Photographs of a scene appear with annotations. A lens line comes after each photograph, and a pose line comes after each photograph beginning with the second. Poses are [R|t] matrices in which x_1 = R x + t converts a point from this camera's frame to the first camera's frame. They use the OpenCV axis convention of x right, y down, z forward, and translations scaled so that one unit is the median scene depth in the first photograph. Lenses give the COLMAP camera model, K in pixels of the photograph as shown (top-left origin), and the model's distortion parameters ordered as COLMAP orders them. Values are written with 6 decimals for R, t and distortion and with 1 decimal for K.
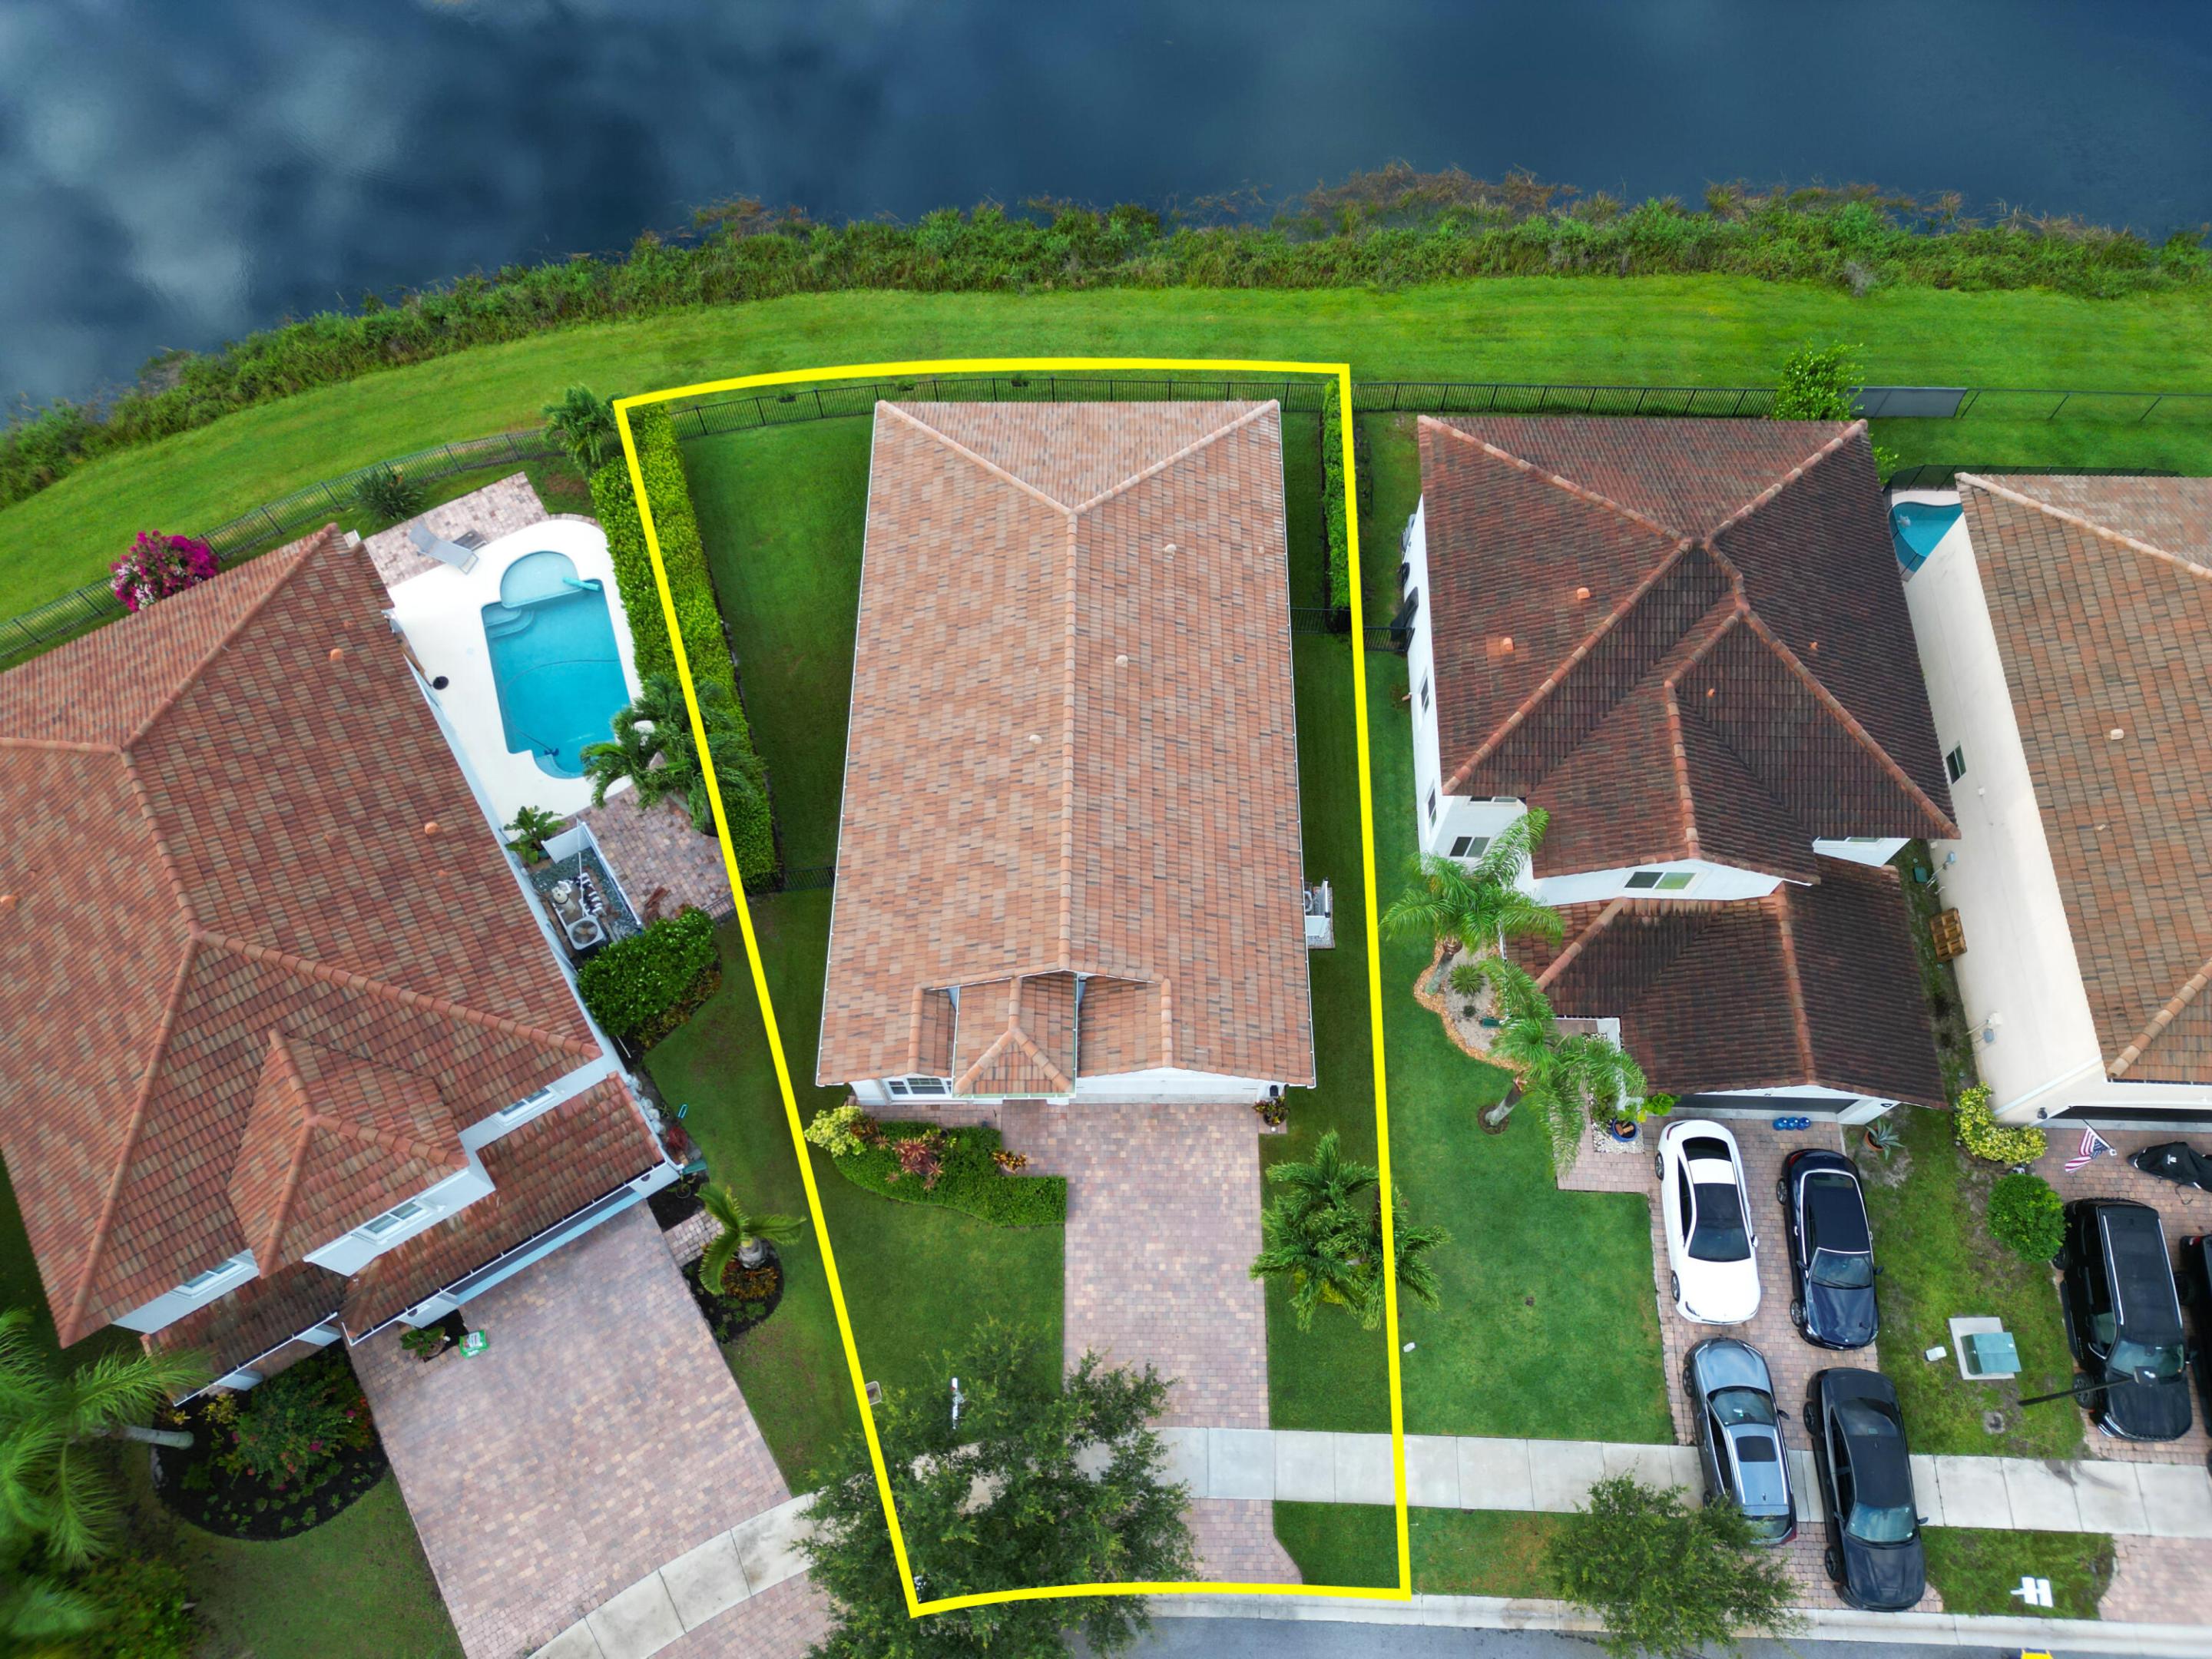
lens RADIAL K [[1543.5, 0, 1118.8], [0, 1543.5, 833.5], [0, 0, 1]] dist [0.025716, -0.018295]
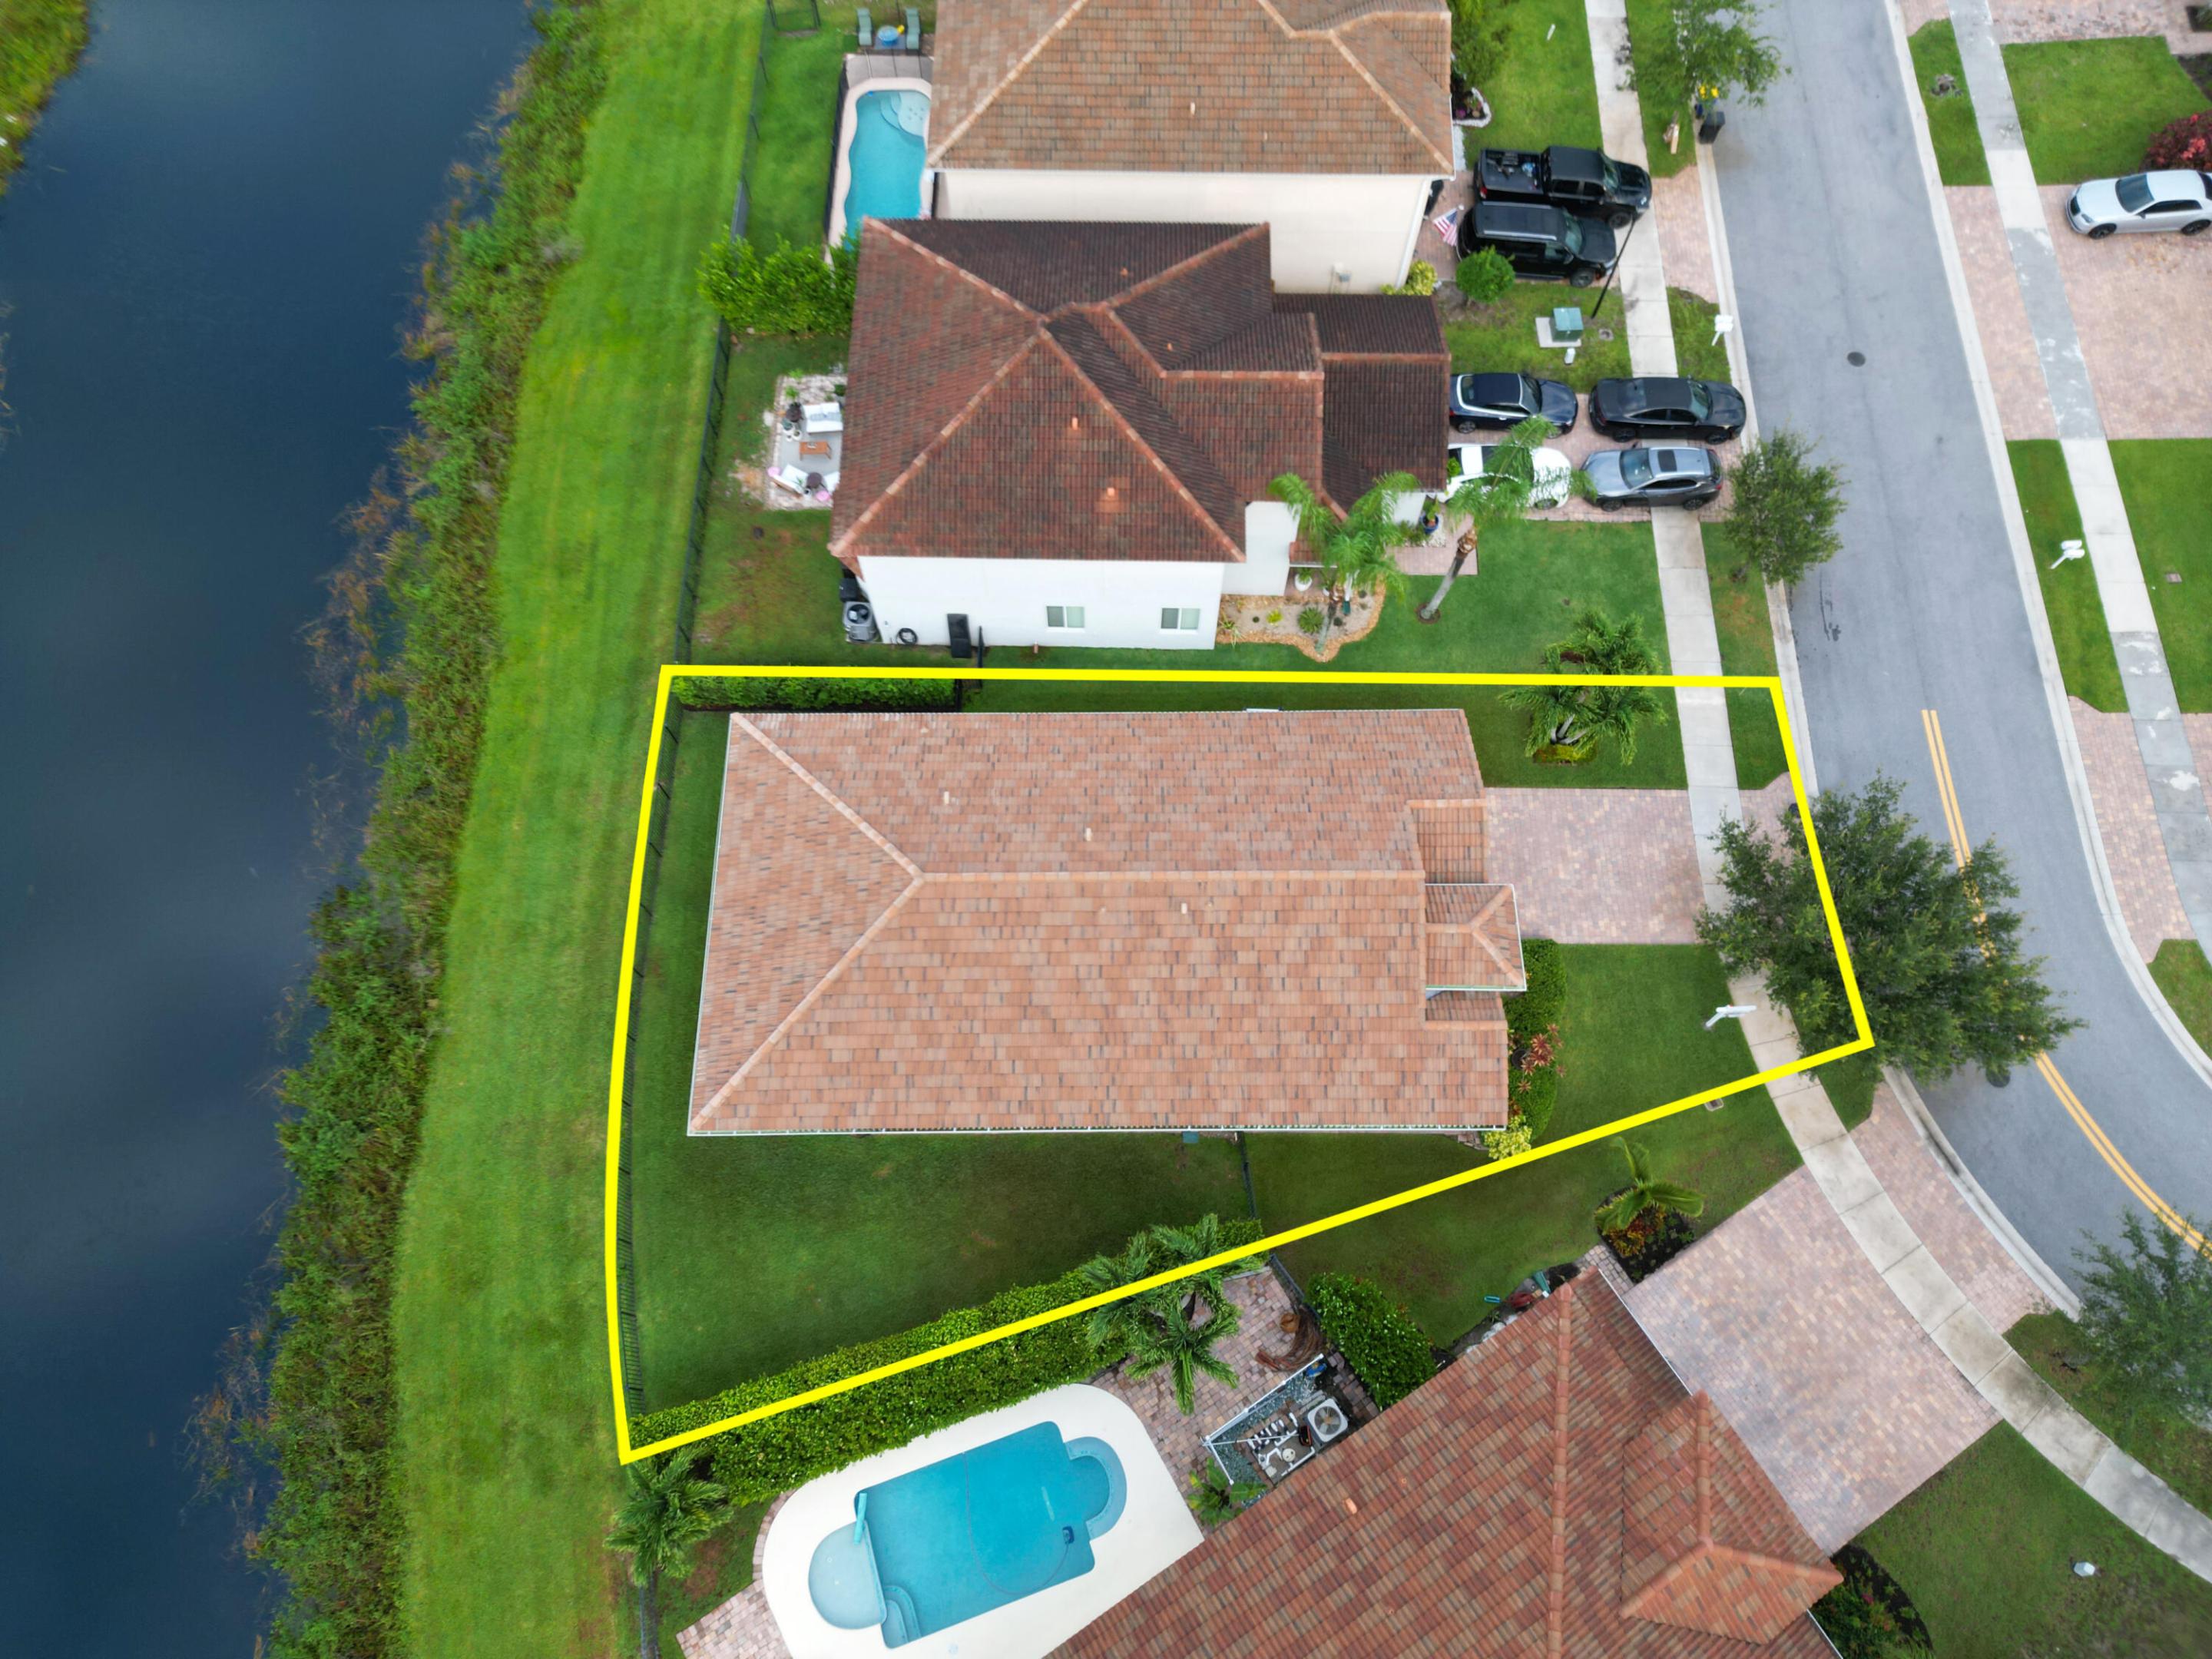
lens RADIAL K [[1543.5, 0, 1115.1], [0, 1543.5, 819.8], [0, 0, 1]] dist [0.025716, -0.018295]
pose [[-0.010844, -0.921340, 0.388606, -0.386689], [0.902278, 0.158500, 0.400964, -0.508984], [-0.431018, 0.354979, 0.829586, 0.144640]]
